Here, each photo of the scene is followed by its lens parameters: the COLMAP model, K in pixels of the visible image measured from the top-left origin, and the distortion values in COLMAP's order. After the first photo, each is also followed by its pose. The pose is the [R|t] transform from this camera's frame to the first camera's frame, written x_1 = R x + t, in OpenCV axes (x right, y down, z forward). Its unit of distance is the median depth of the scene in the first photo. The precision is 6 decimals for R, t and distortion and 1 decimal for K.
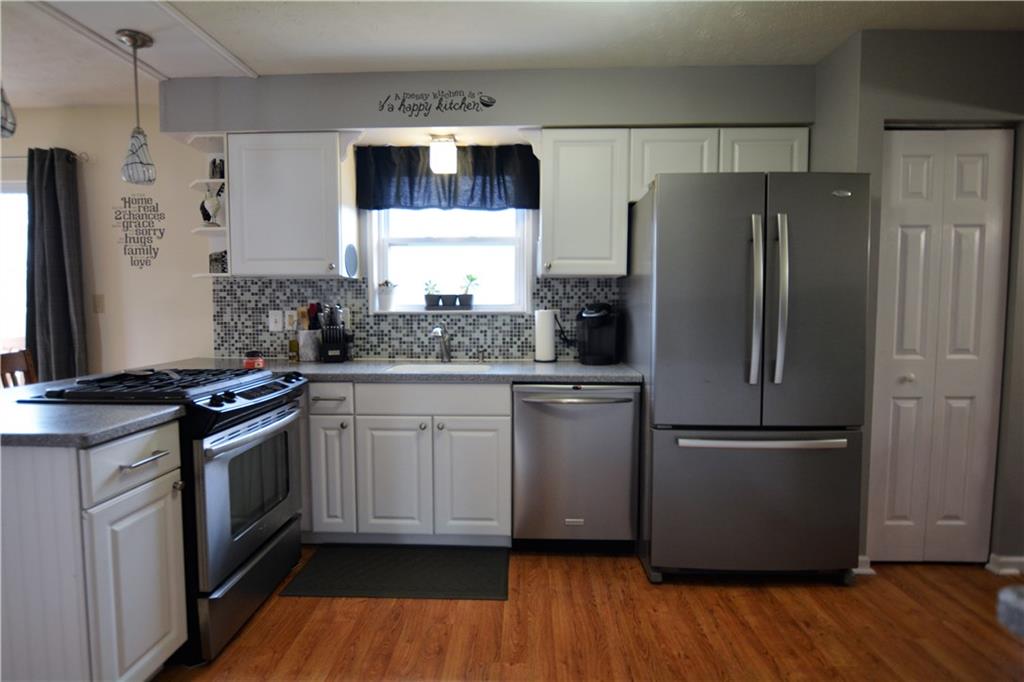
lens RADIAL K [[532.7, 0, 512.0], [0, 532.7, 341.0], [0, 0, 1]] dist [-0.015631, -0.000255]
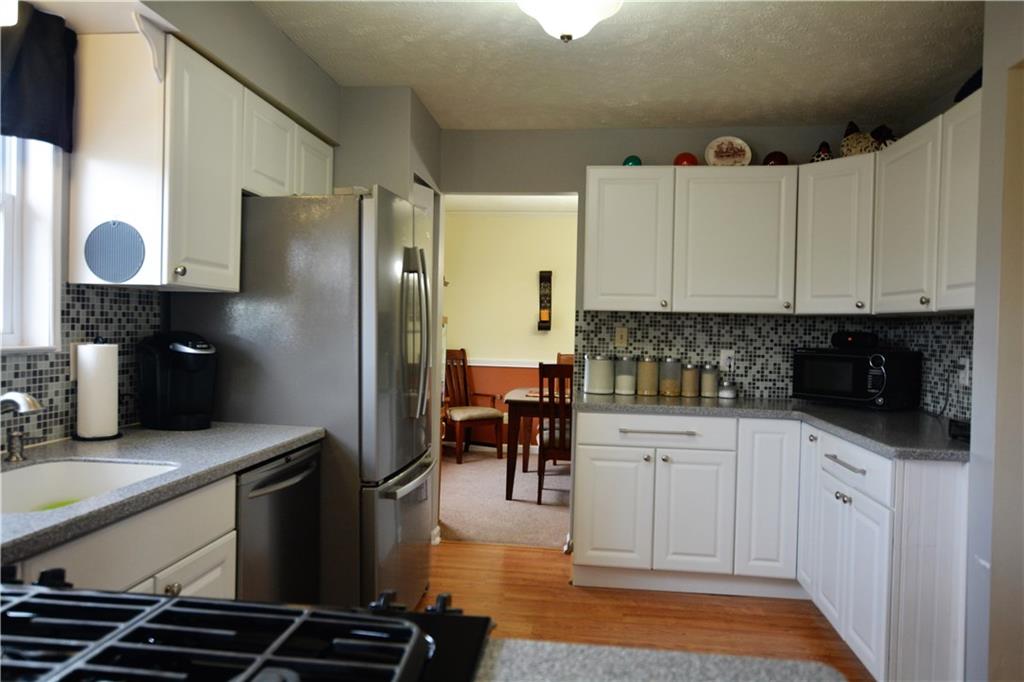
lens RADIAL K [[728.7, 0, 512.0], [0, 728.7, 341.0], [0, 0, 1]] dist [0.003732, 0.002471]
pose [[0.092291, -0.016451, 0.995596, -0.620357], [0.042284, 0.999026, 0.012588, -0.050893], [-0.994834, 0.040936, 0.092897, 0.494543]]
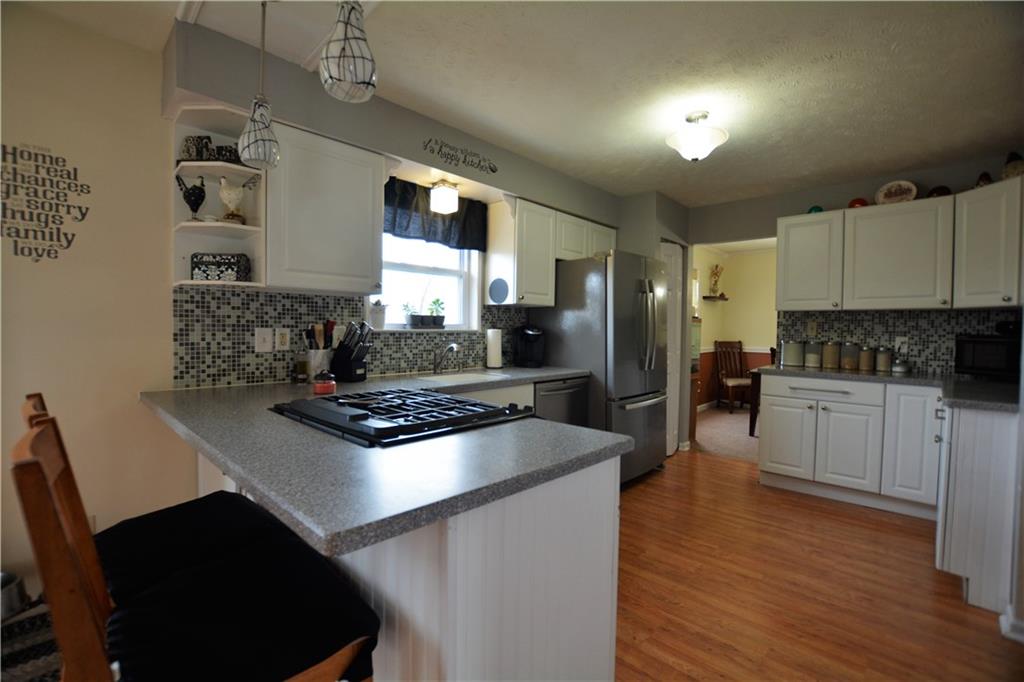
lens RADIAL K [[452.6, 0, 512.0], [0, 452.6, 341.0], [0, 0, 1]] dist [-0.021113, 0.000686]
pose [[0.663175, -0.014508, 0.748324, -0.726694], [0.036886, 0.999231, -0.013315, -0.011926], [-0.747555, 0.036433, 0.663200, 0.216538]]
